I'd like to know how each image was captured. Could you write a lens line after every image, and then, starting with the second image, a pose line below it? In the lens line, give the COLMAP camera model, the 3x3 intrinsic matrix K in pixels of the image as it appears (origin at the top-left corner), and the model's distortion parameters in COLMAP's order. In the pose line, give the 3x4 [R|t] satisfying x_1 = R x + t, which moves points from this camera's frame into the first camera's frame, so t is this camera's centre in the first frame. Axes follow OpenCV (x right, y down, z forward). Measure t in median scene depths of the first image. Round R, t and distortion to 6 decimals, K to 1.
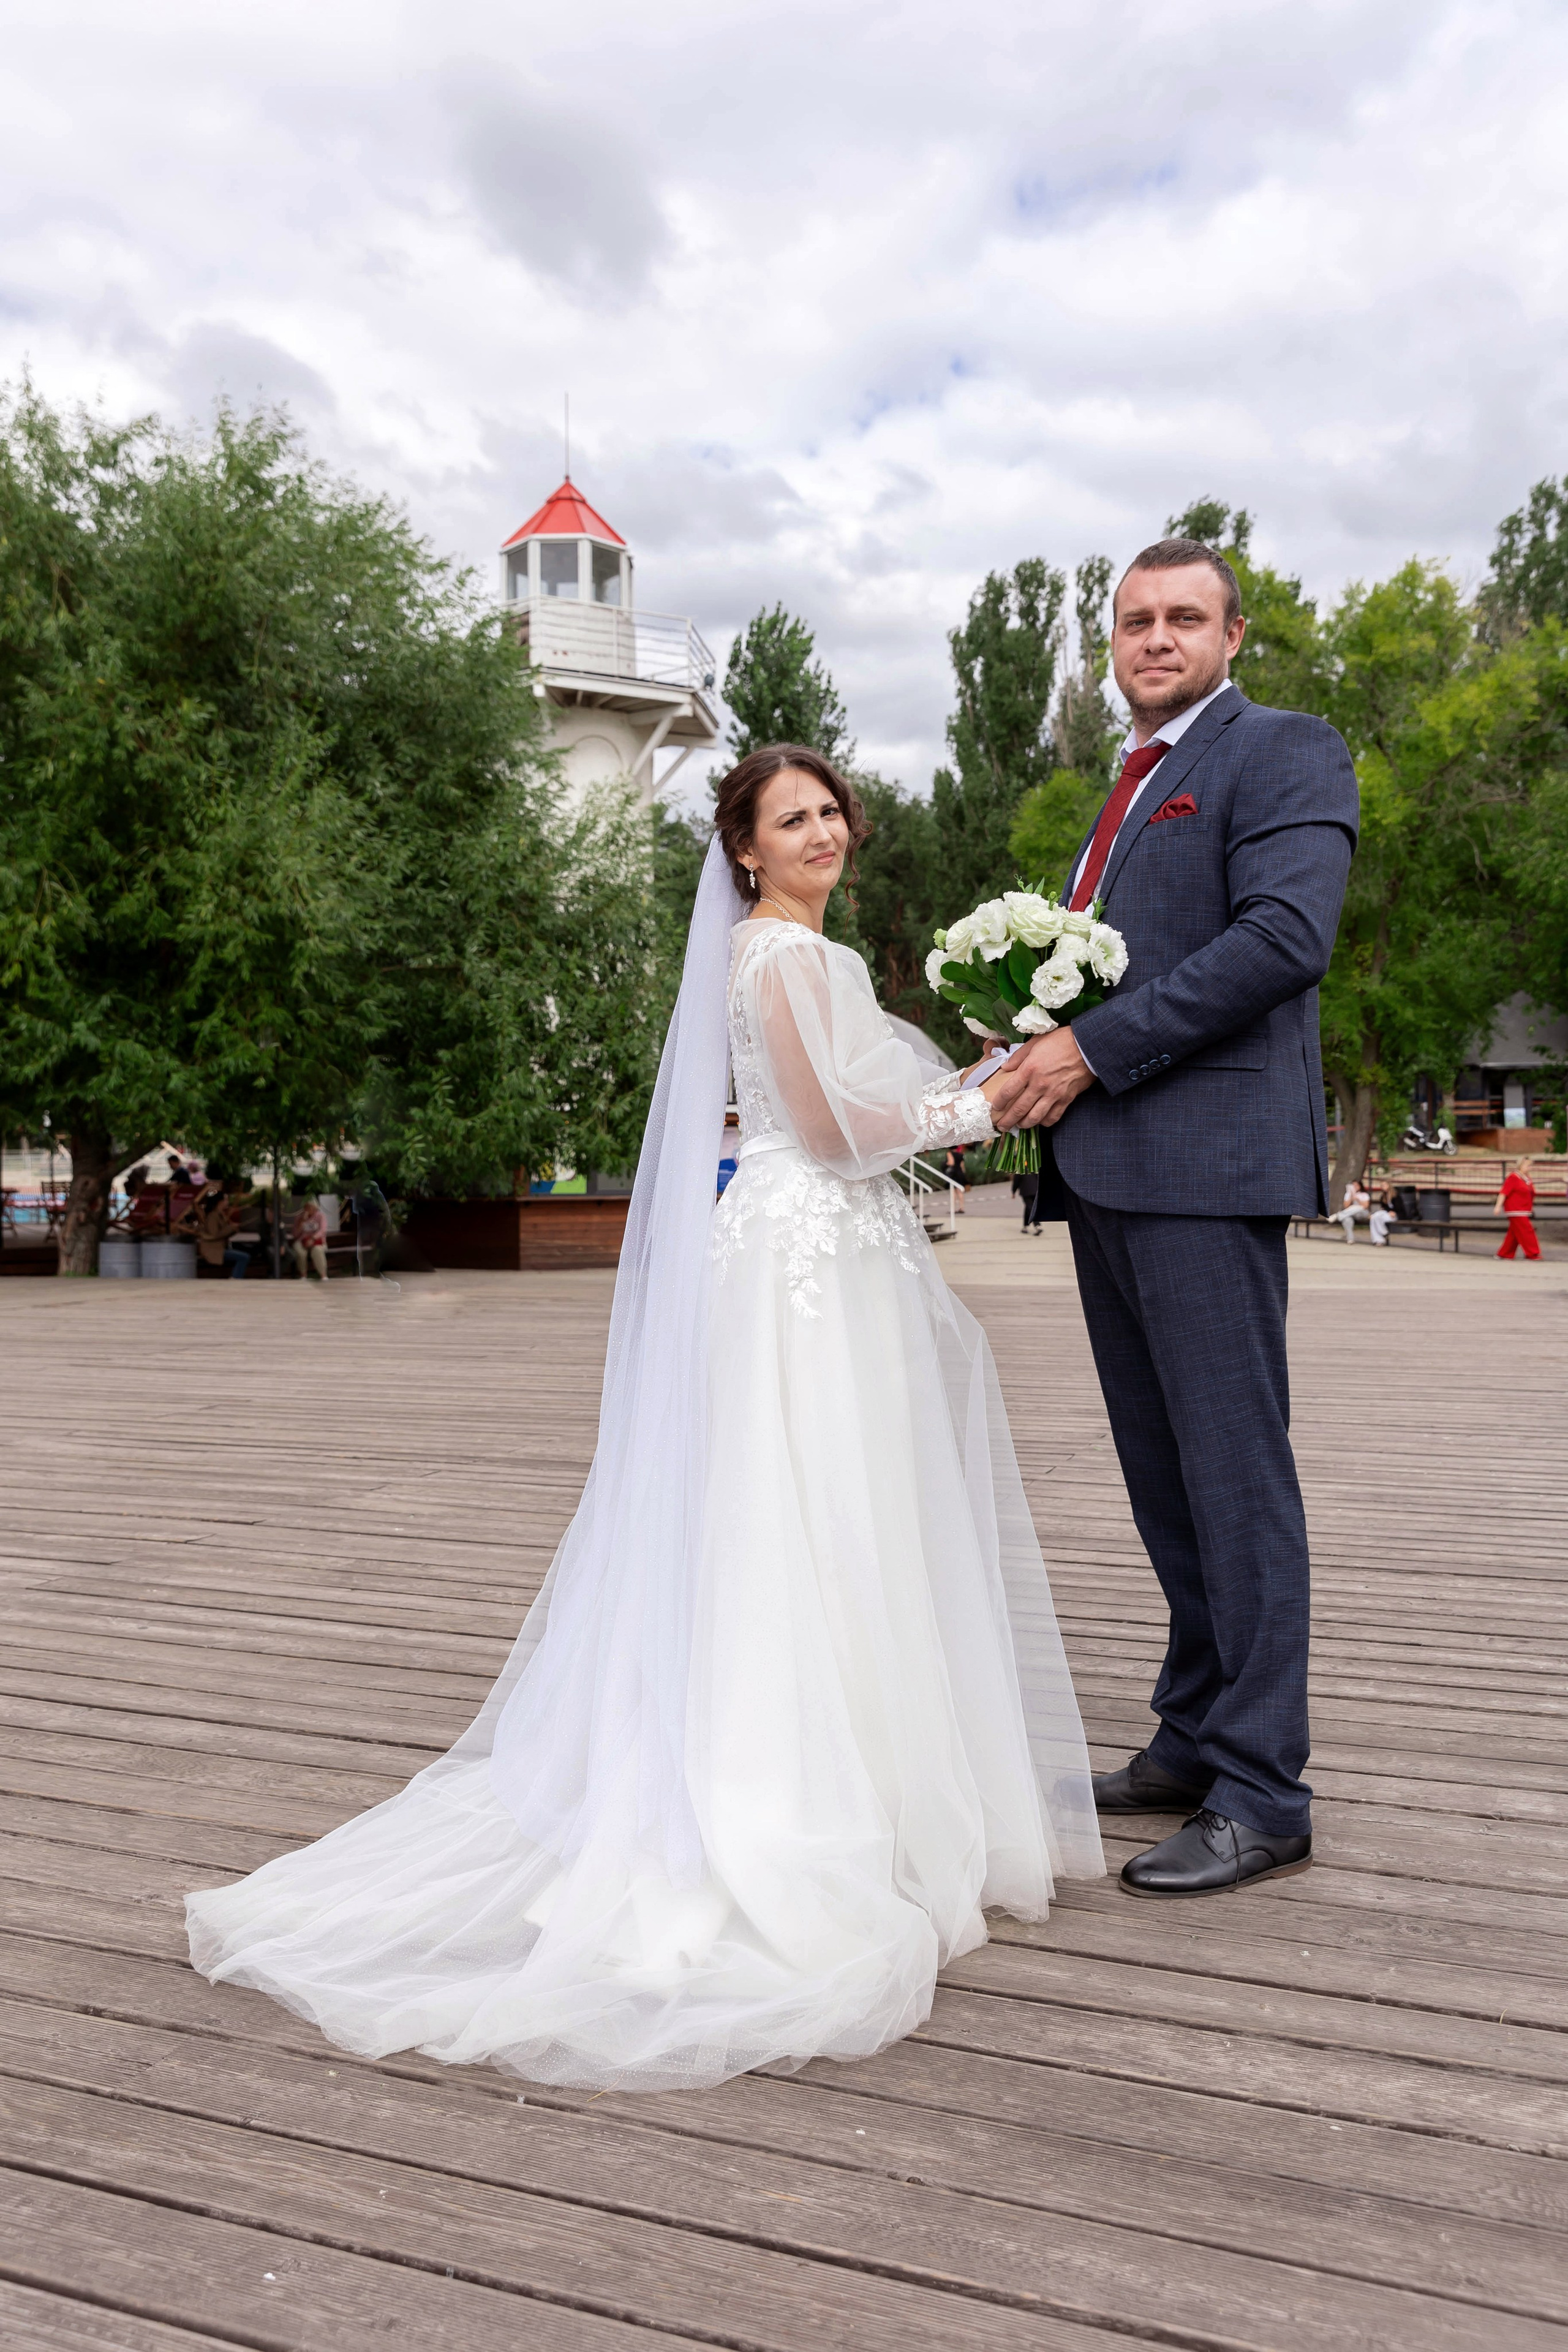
lens RADIAL K [[1793.4, 0, 782.8], [0, 1793.4, 1197.7], [0, 0, 1]] dist [0.005885, 0.001822]
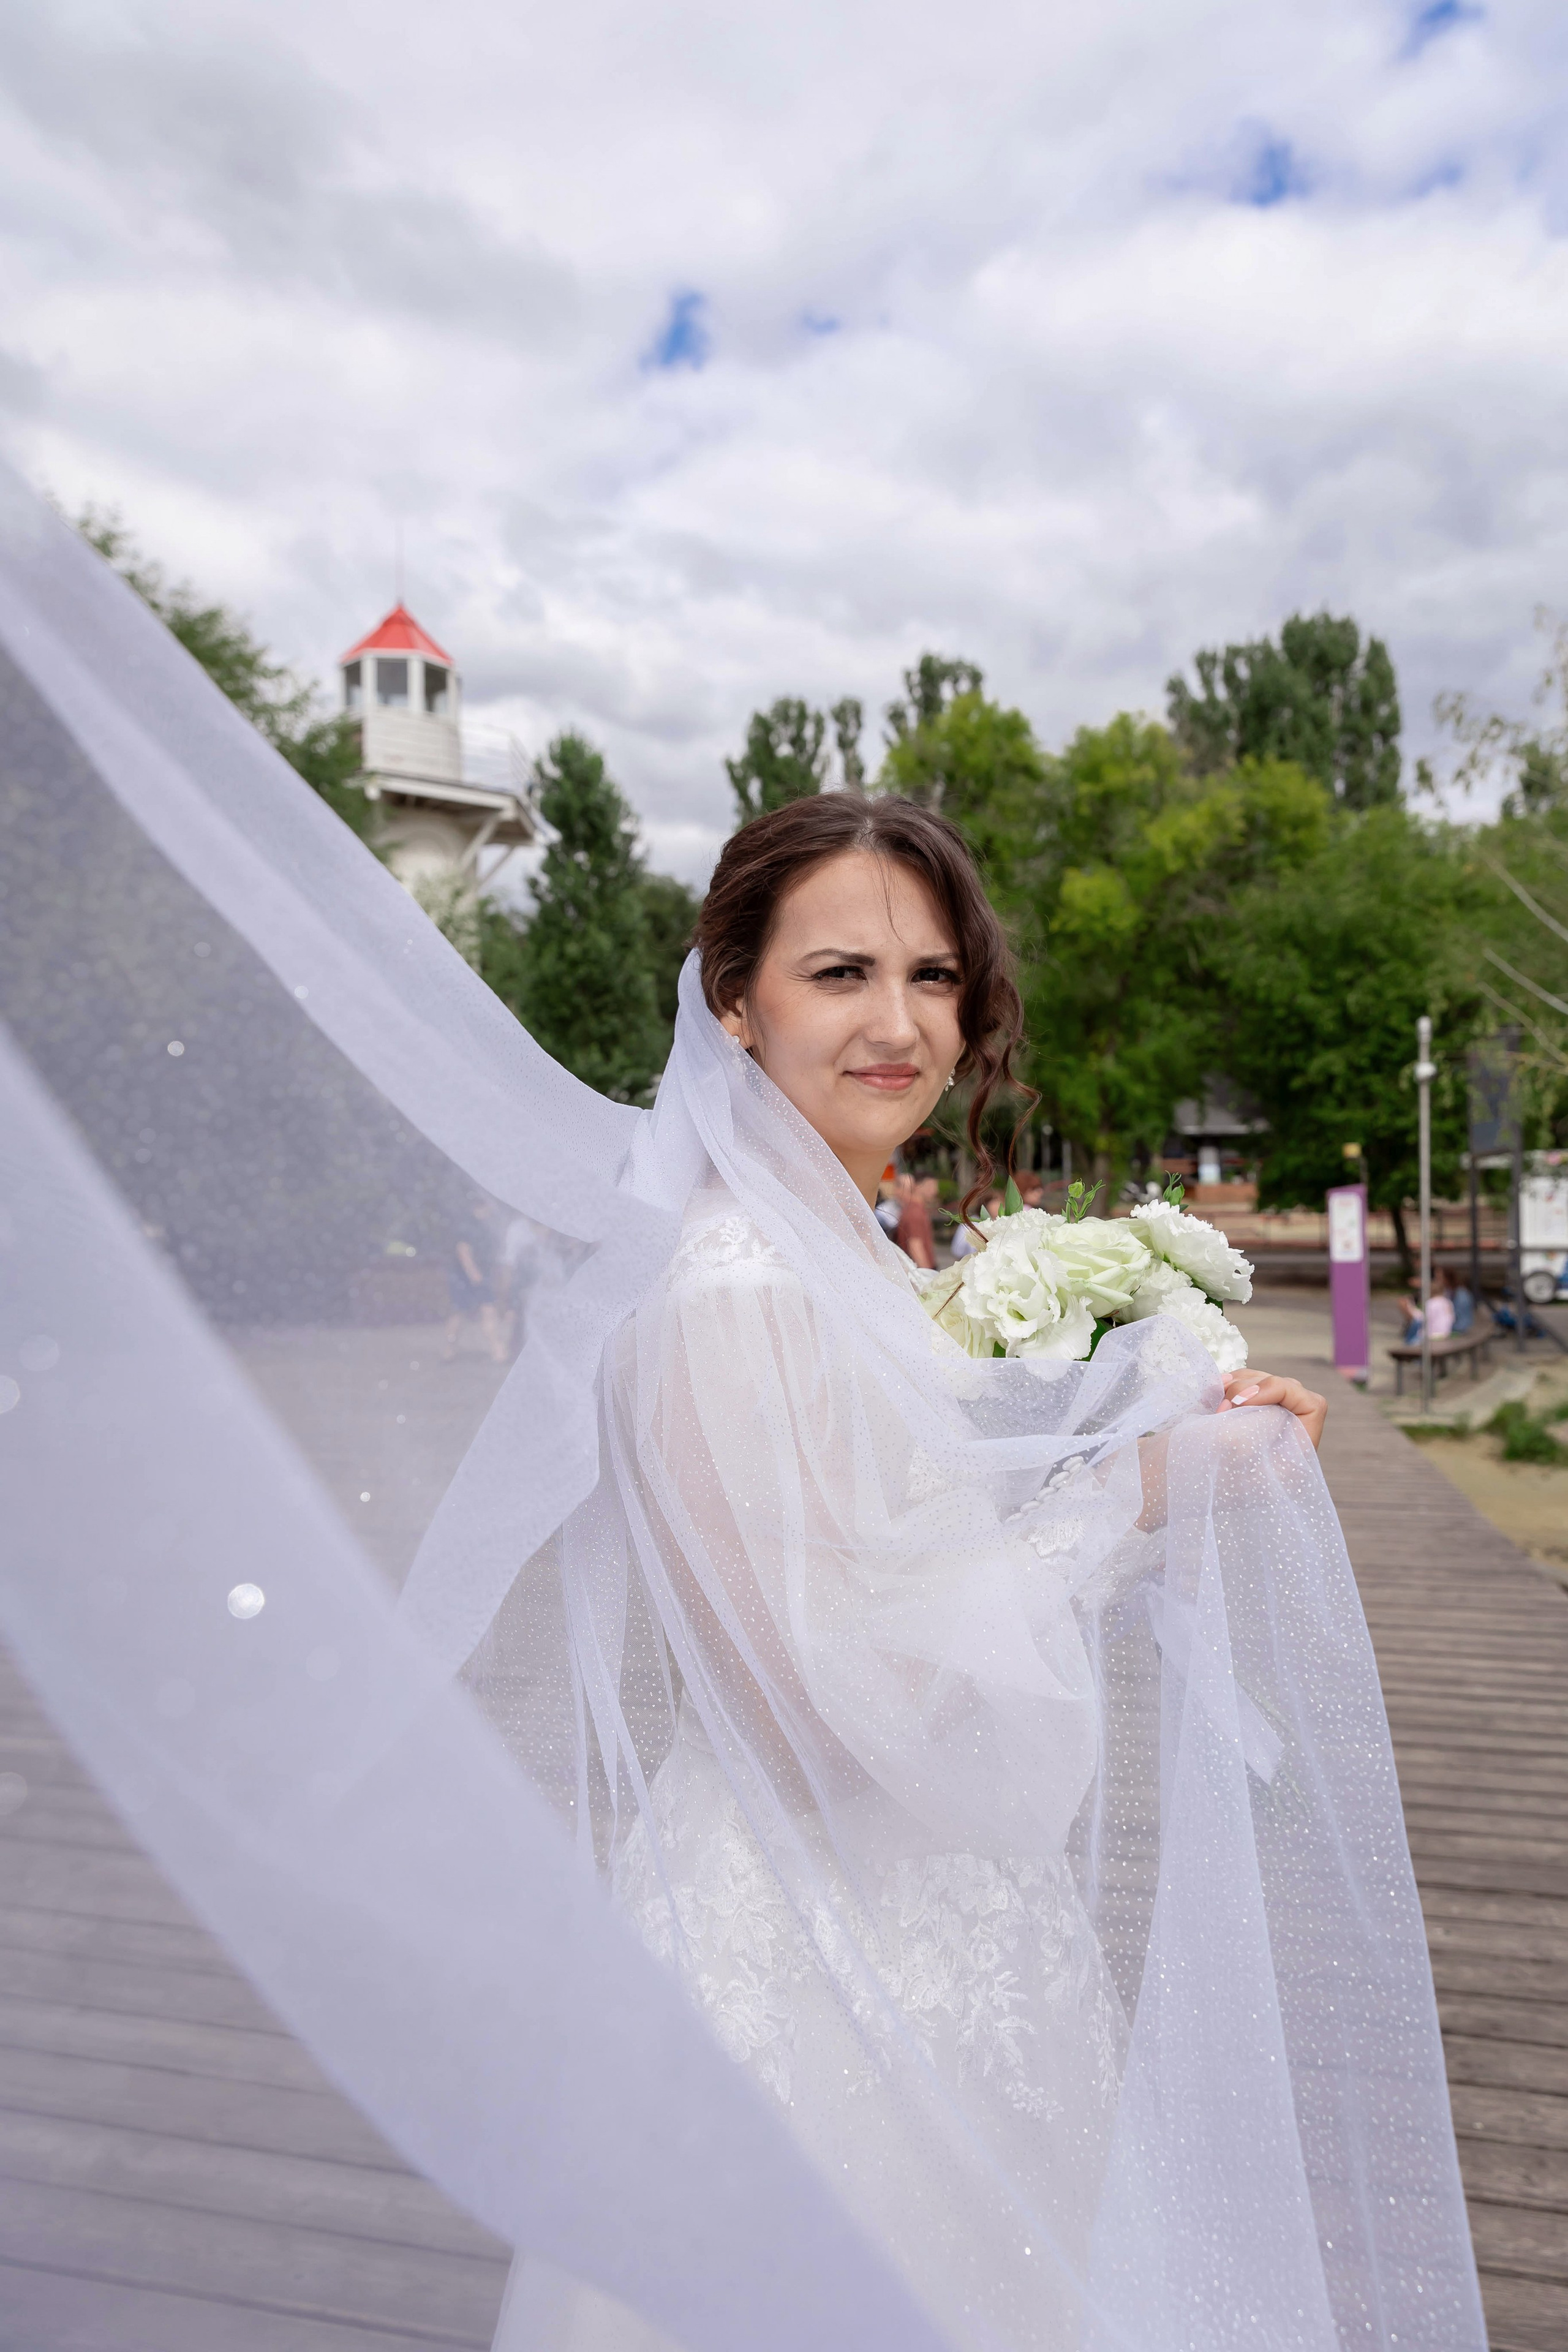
lens RADIAL K [[1473.6, 0, 751.0], [0, 1473.6, 1183.7], [0, 0, 1]] dist [0.002871, 0.004447]
pose [[0.993398, -0.000302, 0.114716, -0.011099], [0.003231, 0.999673, -0.025355, -0.022753], [-0.114671, 0.025558, 0.993075, 0.096147]]
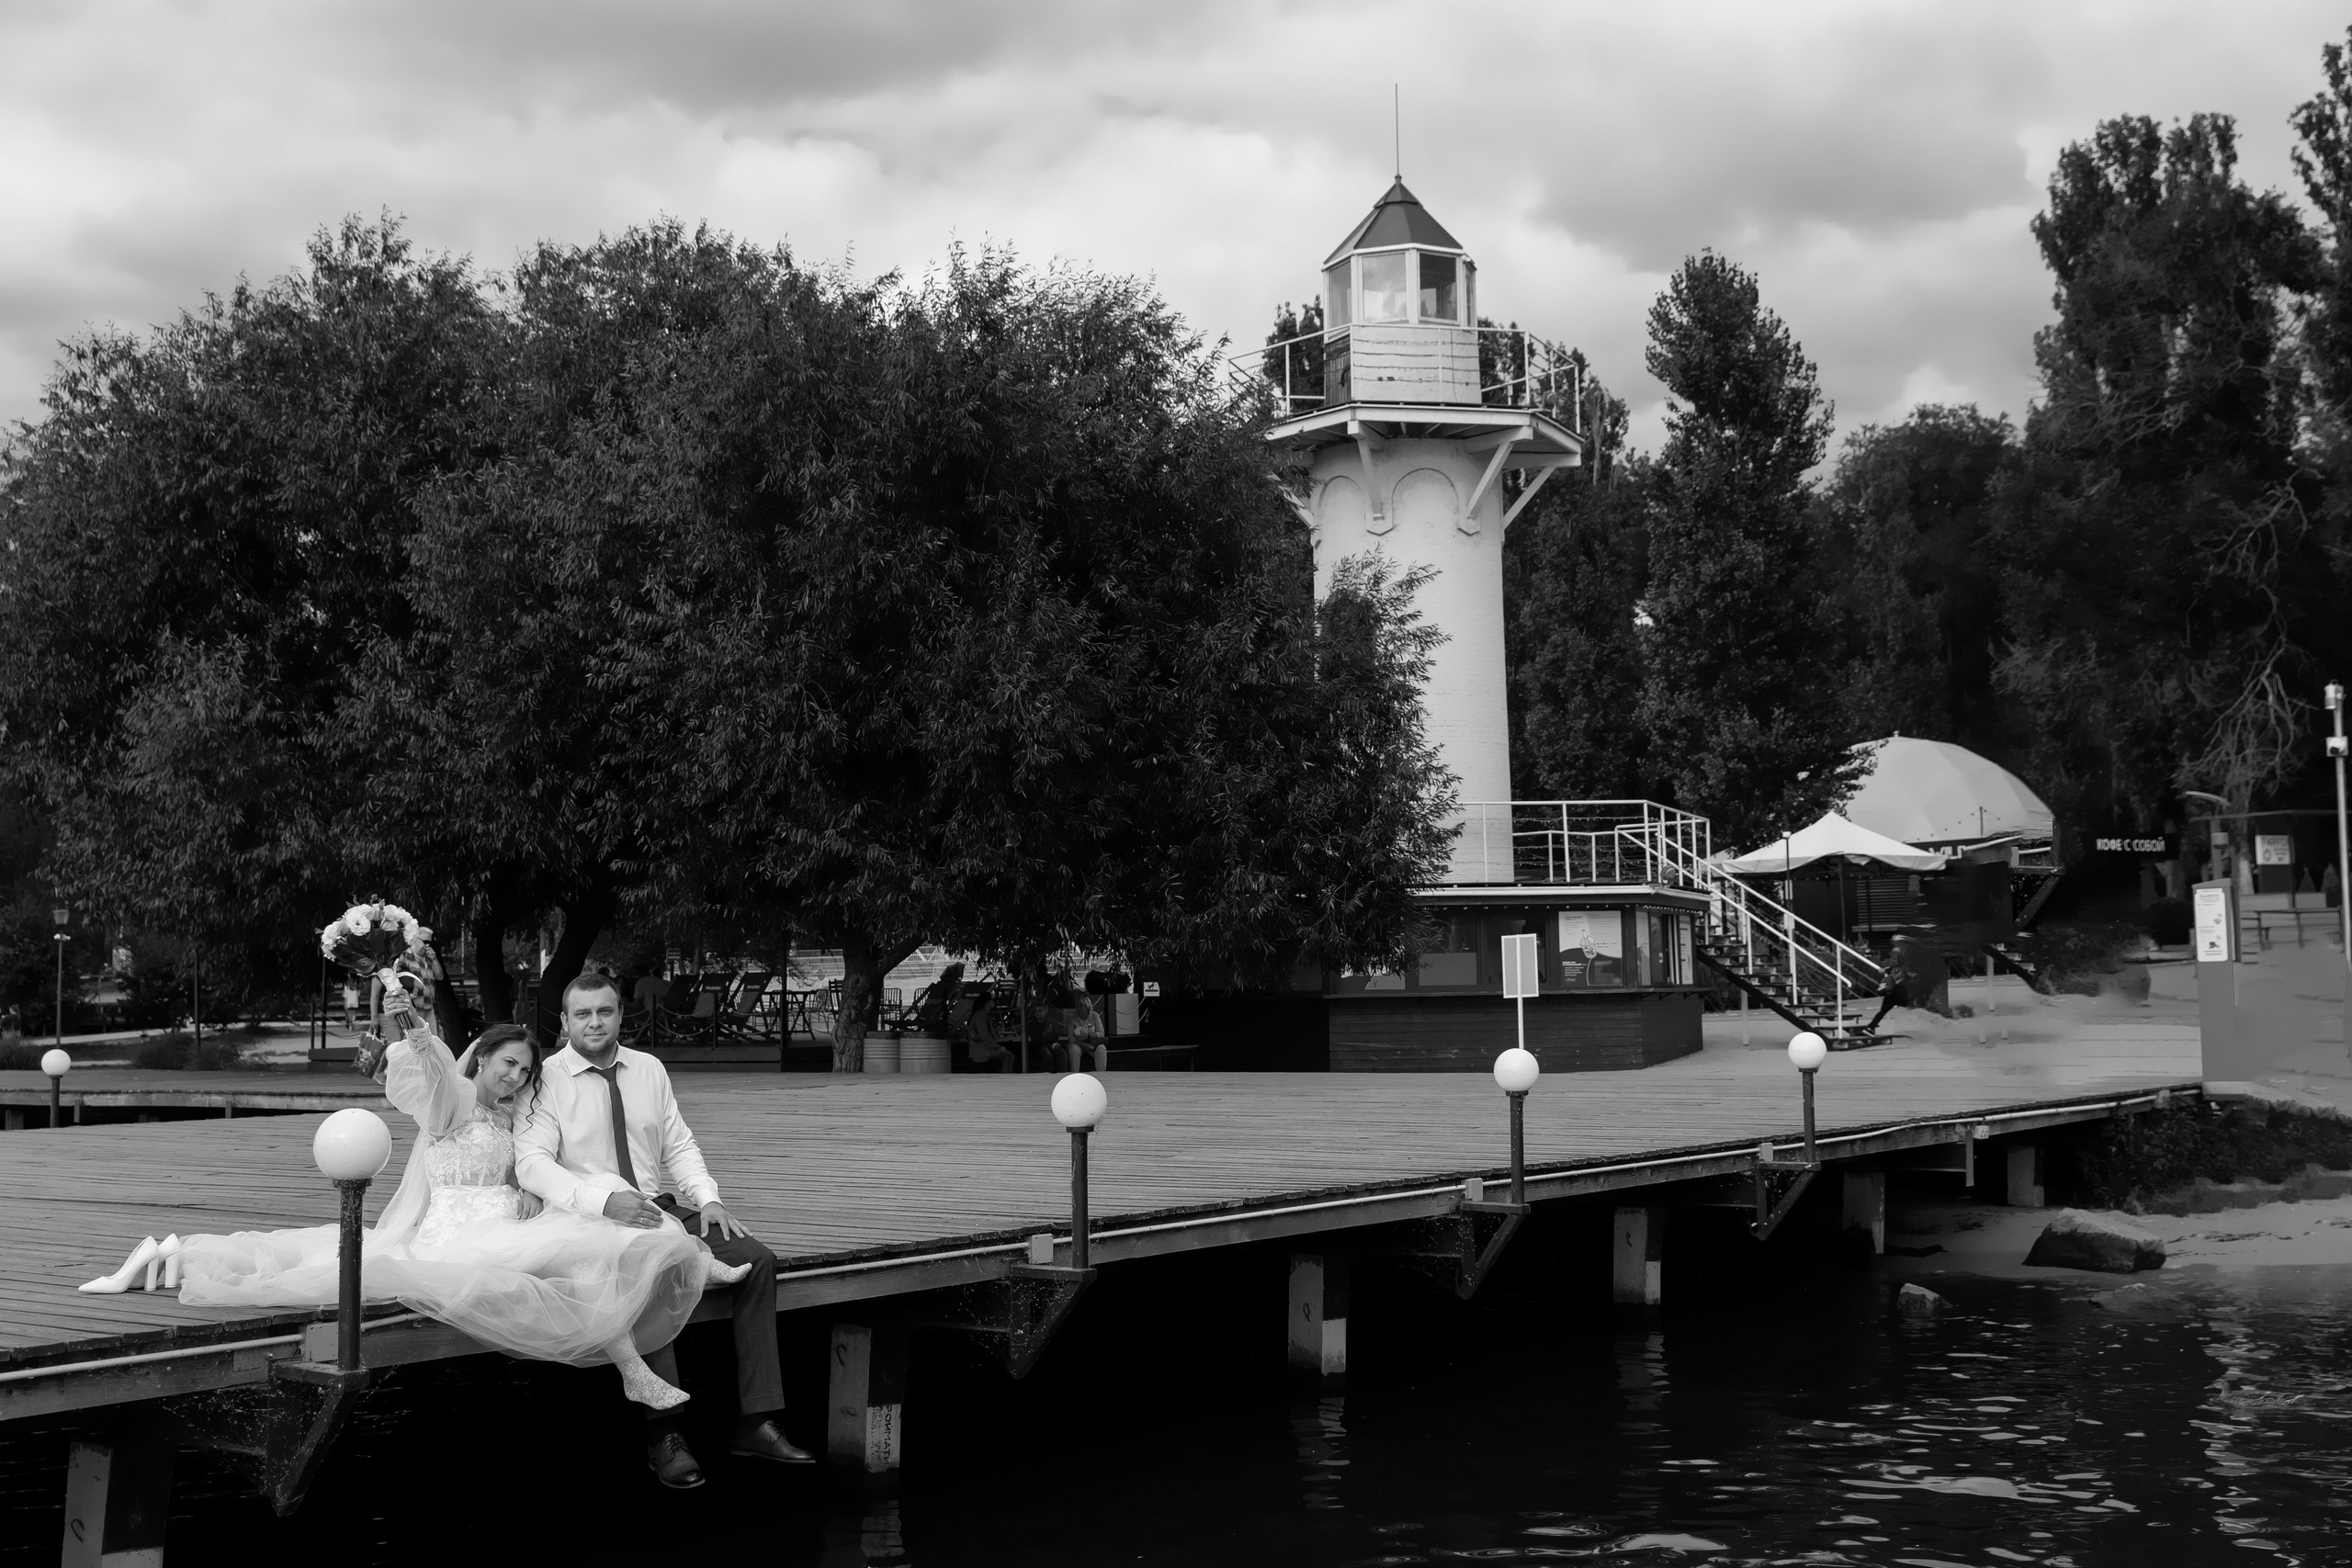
lens RADIAL K [[2885.8, 0, 1171.1], [0, 2885.8, 785.6], [0, 0, 1]] dist [0.024250, 0.000000]
pose [[0.945450, -0.029242, -0.324453, 0.260126], [0.004277, 0.996992, -0.077393, 0.007142], [0.325740, 0.071783, 0.942730, -0.406569]]
